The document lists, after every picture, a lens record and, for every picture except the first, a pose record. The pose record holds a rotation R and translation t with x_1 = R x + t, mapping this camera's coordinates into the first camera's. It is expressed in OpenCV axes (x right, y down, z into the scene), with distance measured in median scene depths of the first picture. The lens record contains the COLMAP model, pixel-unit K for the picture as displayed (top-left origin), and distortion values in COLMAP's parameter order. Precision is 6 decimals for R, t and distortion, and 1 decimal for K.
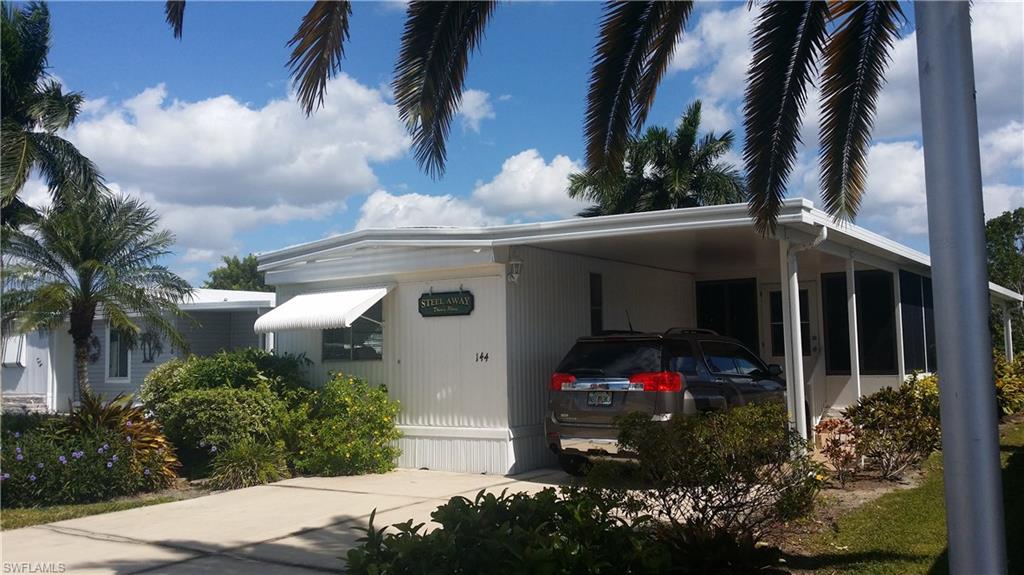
lens RADIAL K [[922.3, 0, 512.0], [0, 922.3, 287.5], [0, 0, 1]] dist [0.101619, -0.176596]
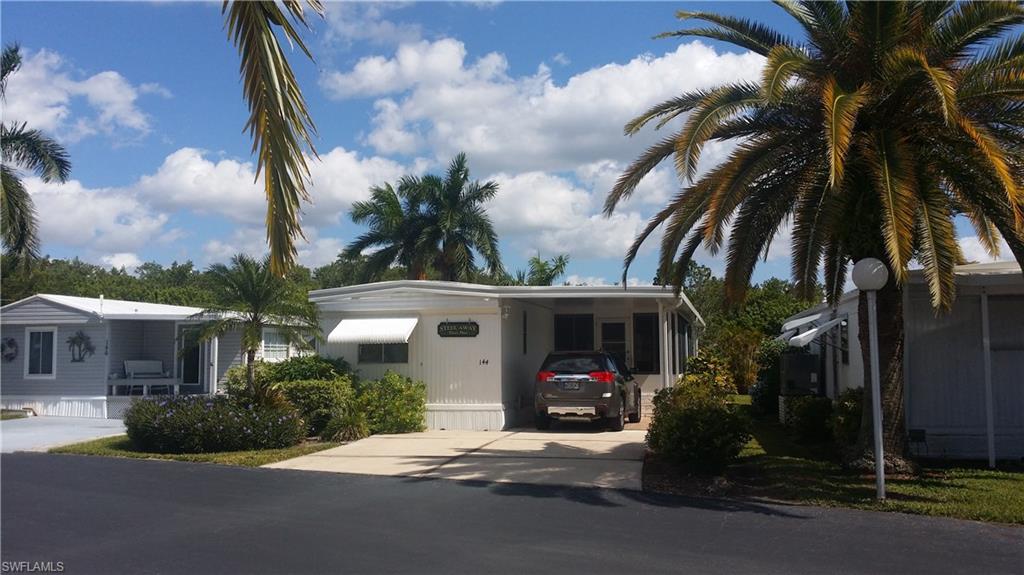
lens RADIAL K [[922.3, 0, 512.0], [0, 922.3, 287.5], [0, 0, 1]] dist [0.101619, -0.176596]
pose [[0.929737, 0.041242, 0.365908, -0.586864], [-0.040038, 0.999139, -0.010882, -0.042764], [-0.366041, -0.004533, 0.930588, -0.566144]]
